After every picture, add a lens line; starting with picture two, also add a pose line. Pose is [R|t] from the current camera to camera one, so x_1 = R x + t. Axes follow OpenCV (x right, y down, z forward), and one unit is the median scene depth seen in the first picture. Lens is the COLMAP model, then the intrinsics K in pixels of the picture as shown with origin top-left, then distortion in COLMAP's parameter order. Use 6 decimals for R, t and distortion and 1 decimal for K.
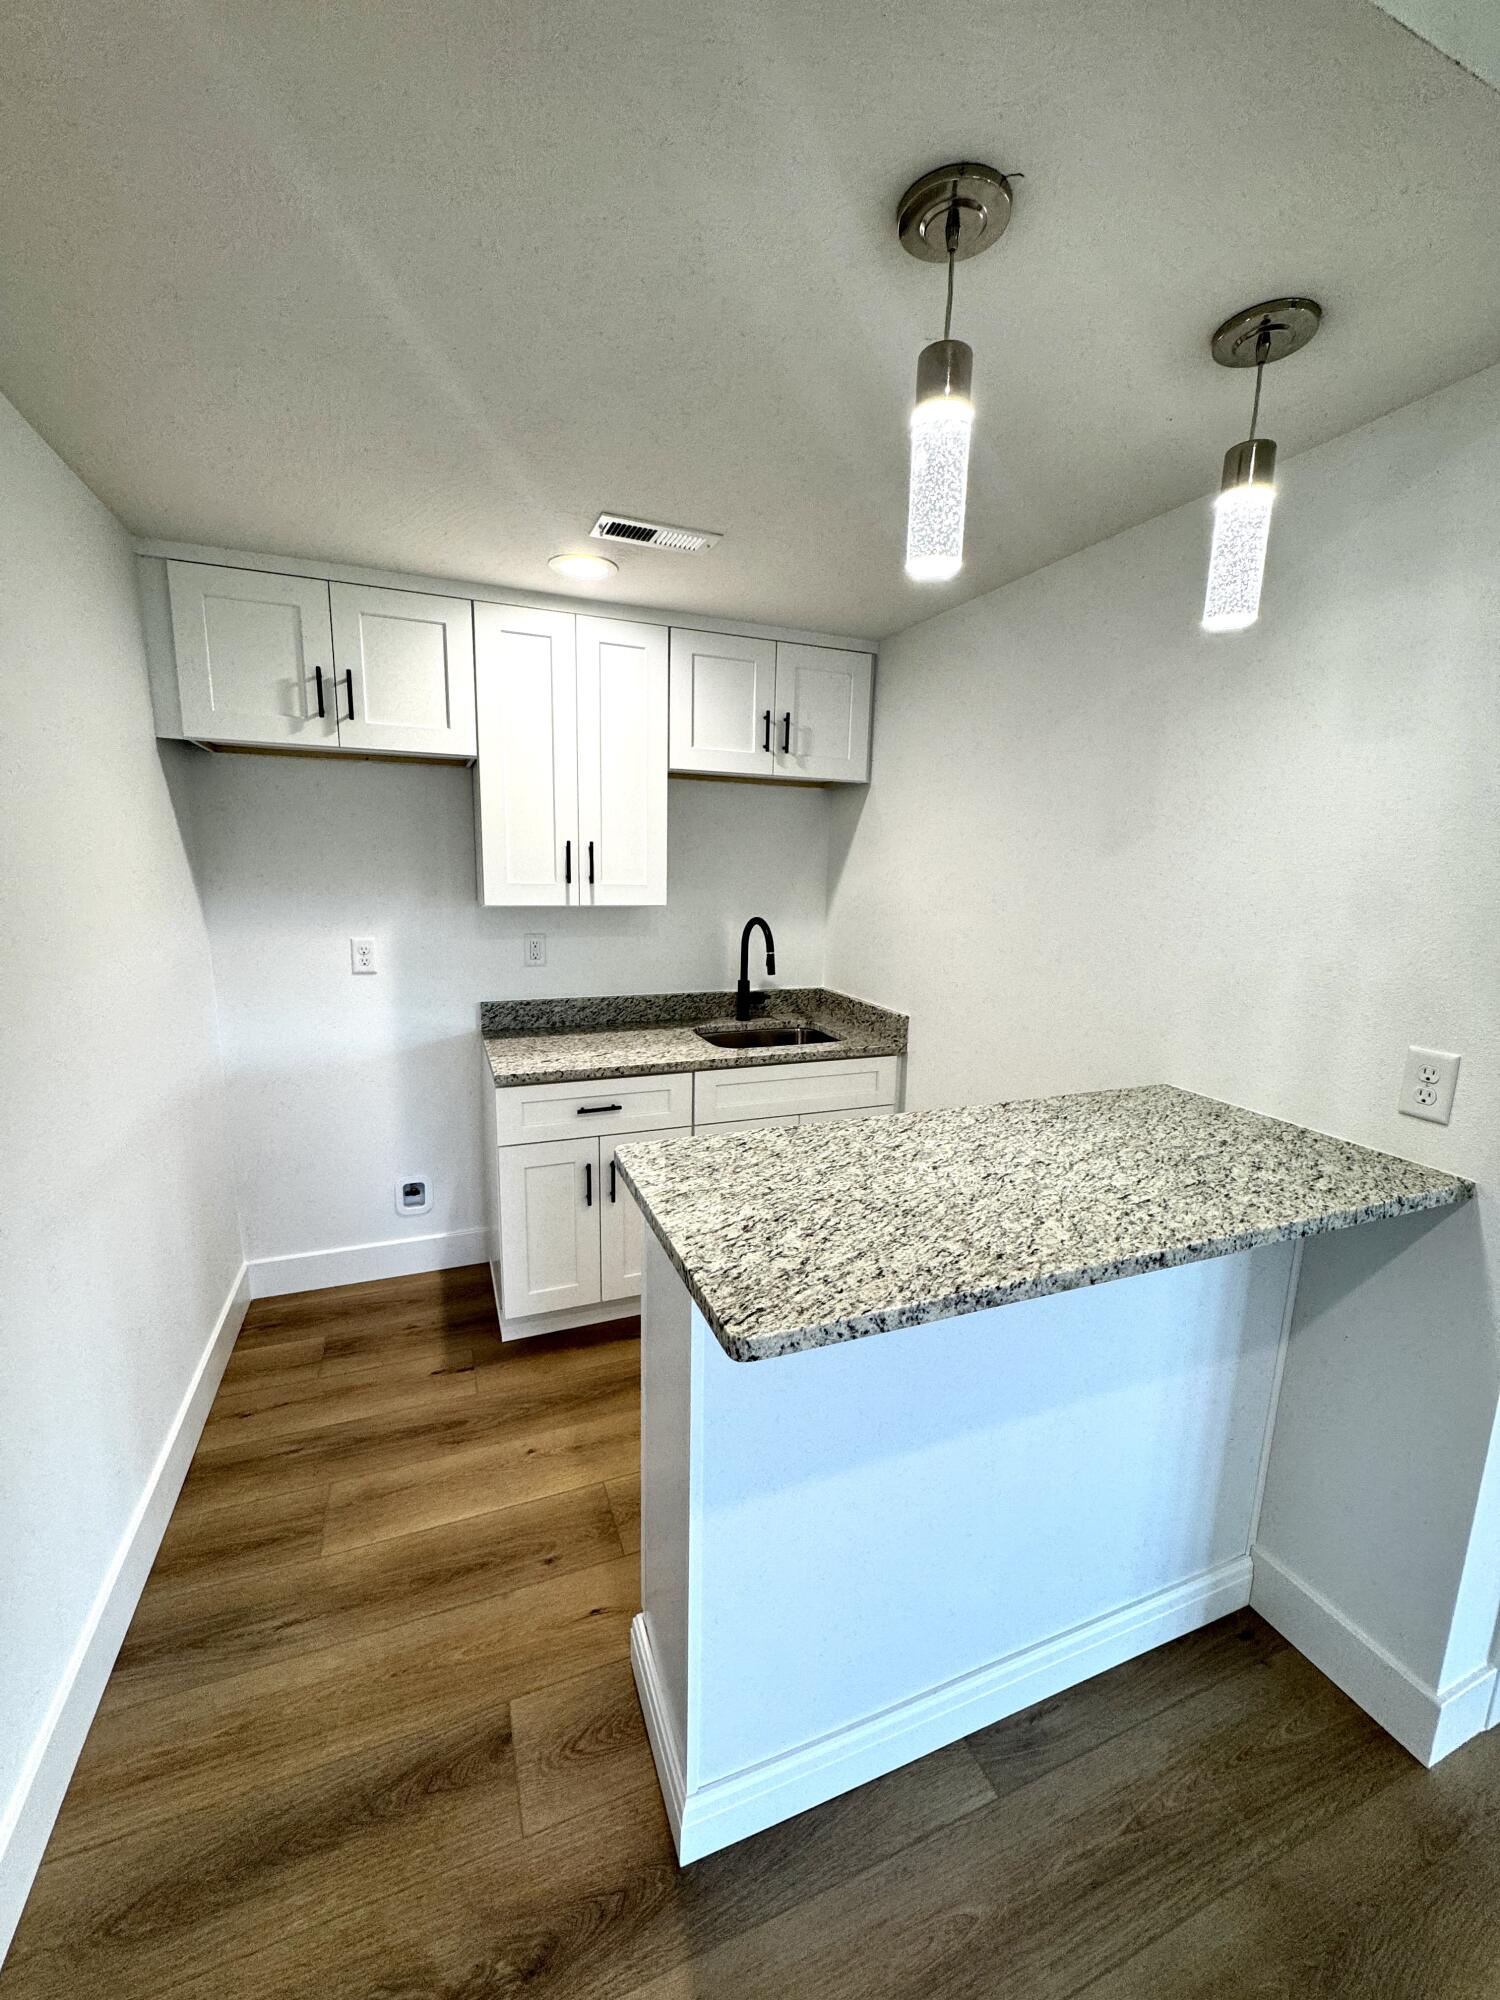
lens RADIAL K [[796.5, 0, 749.8], [0, 796.5, 1004.8], [0, 0, 1]] dist [-0.001988, -0.000344]
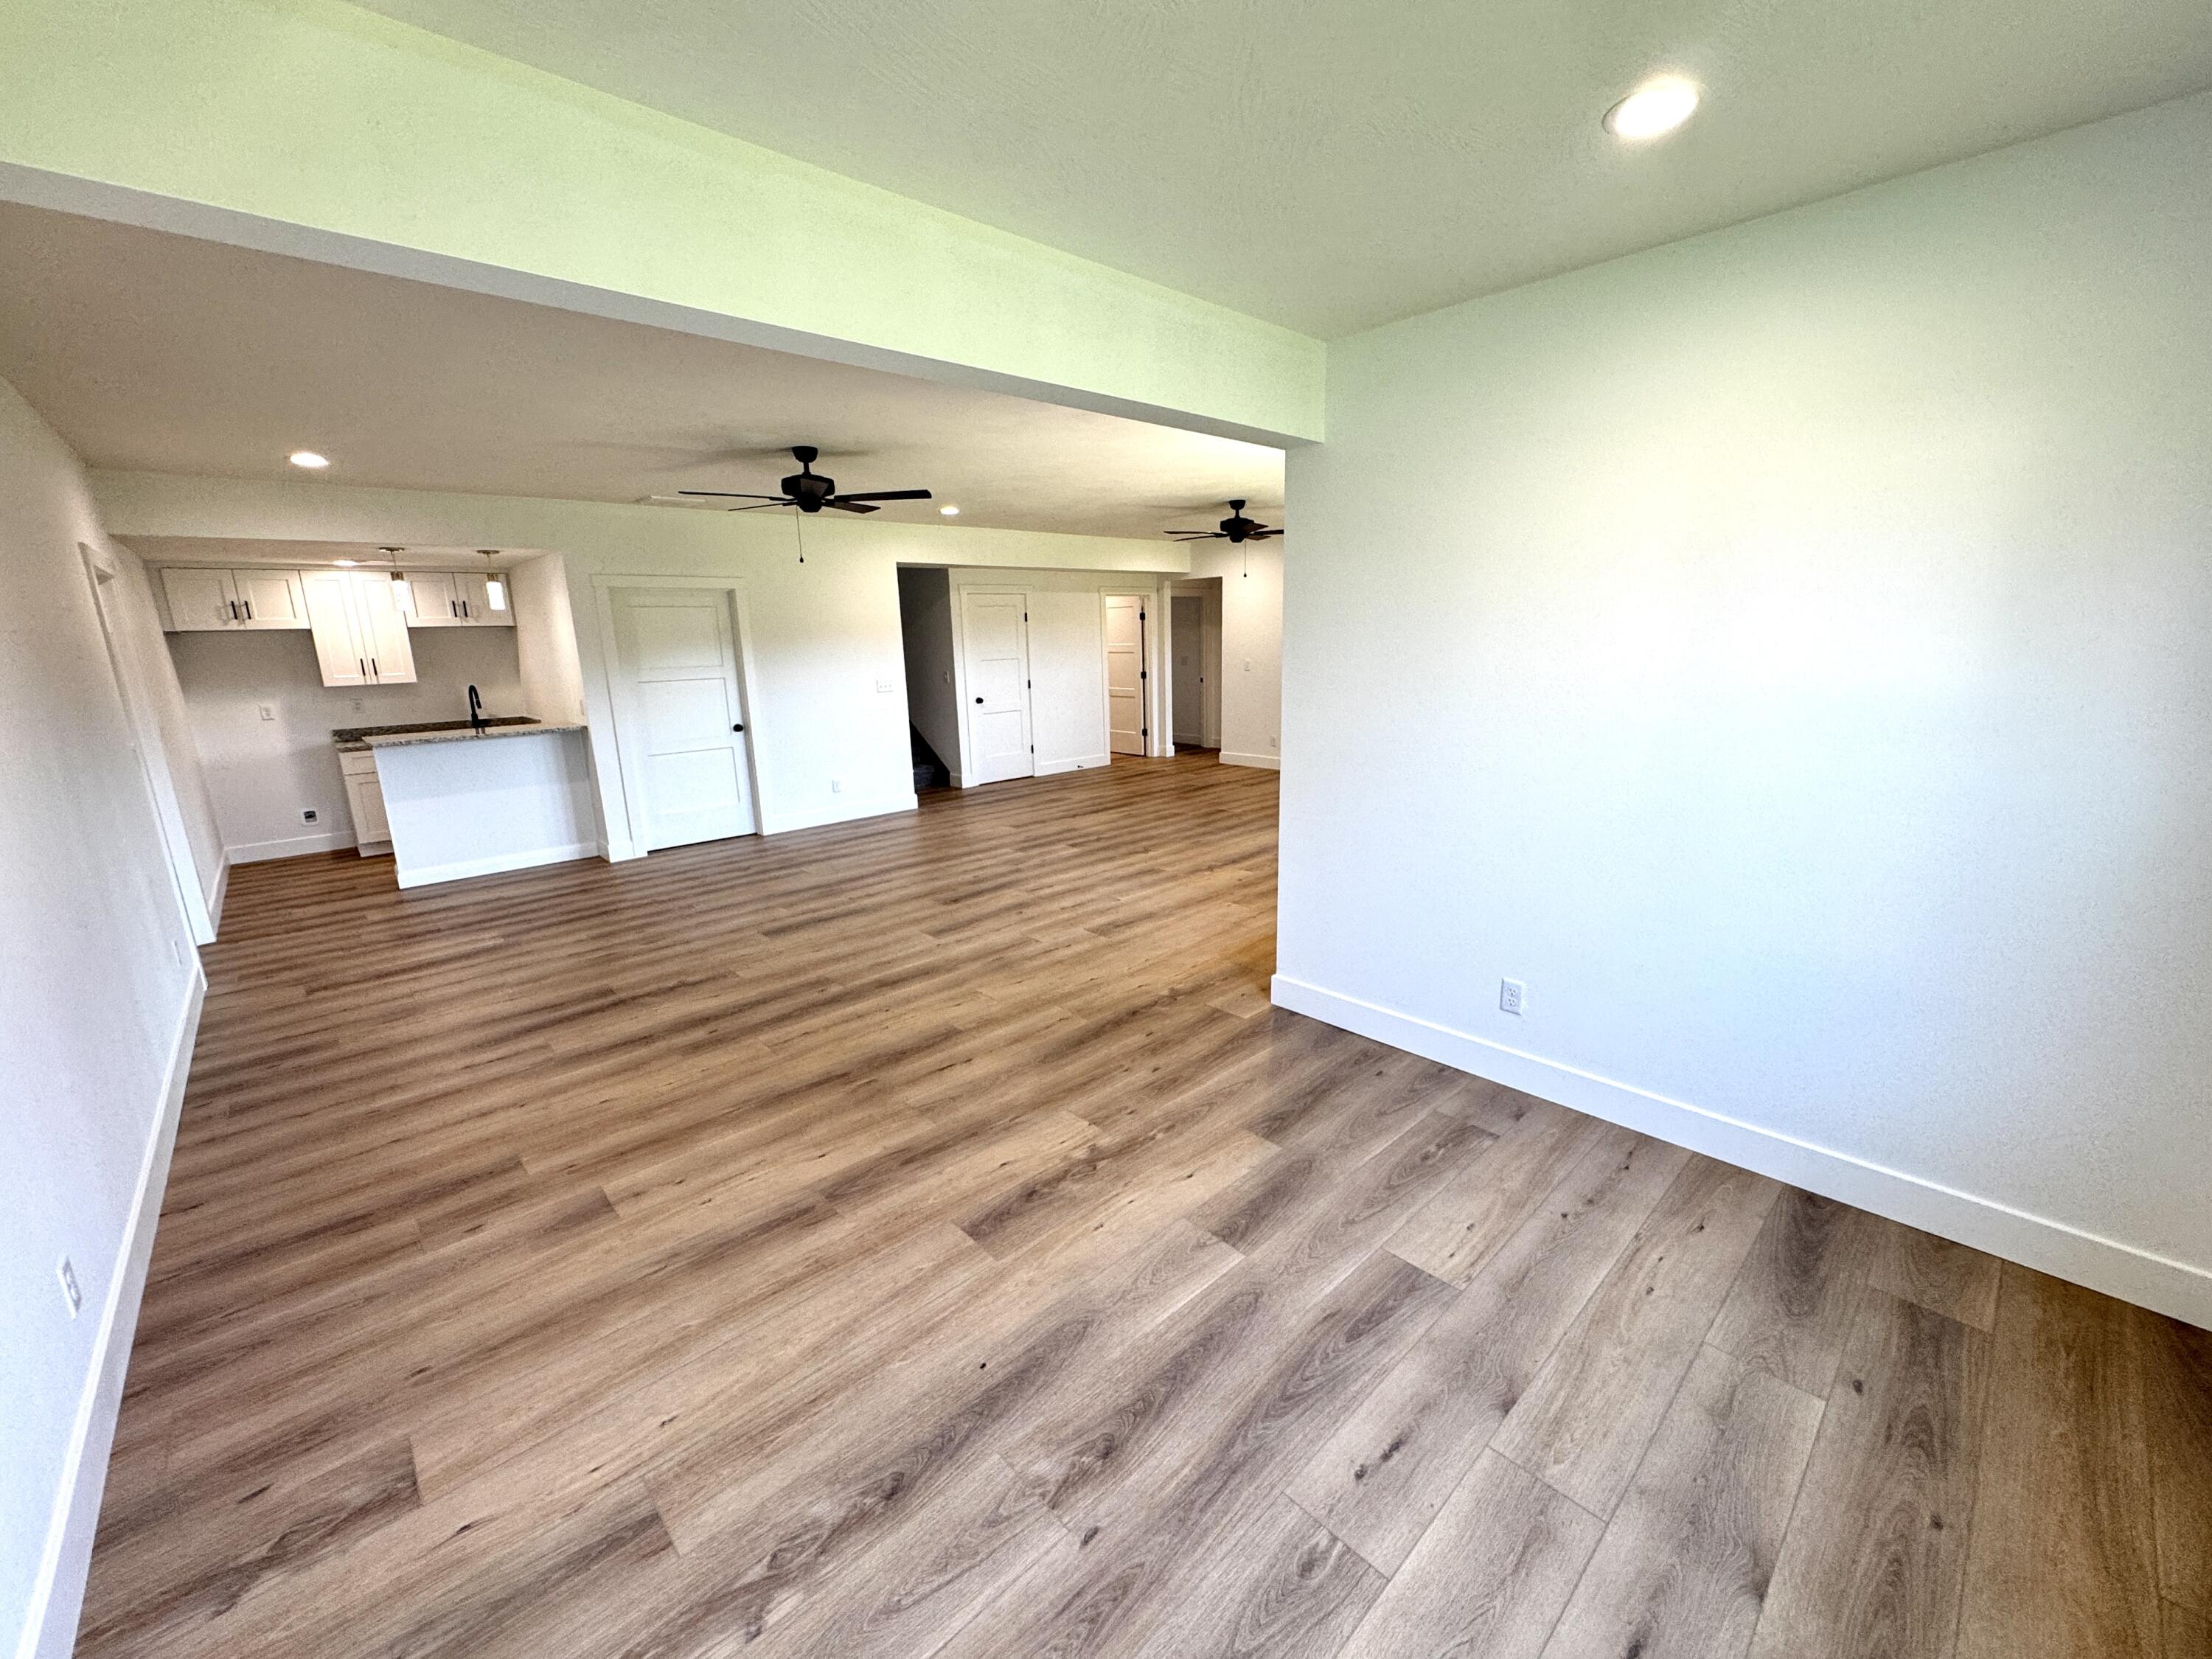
lens RADIAL K [[880.9, 0, 1110.2], [0, 880.9, 824.7], [0, 0, 1]] dist [-0.001988, -0.000344]
pose [[0.933435, -0.122231, 0.337280, 0.977891], [0.109107, 0.992356, 0.057673, 0.412577], [-0.341751, -0.017034, 0.939636, -2.432531]]
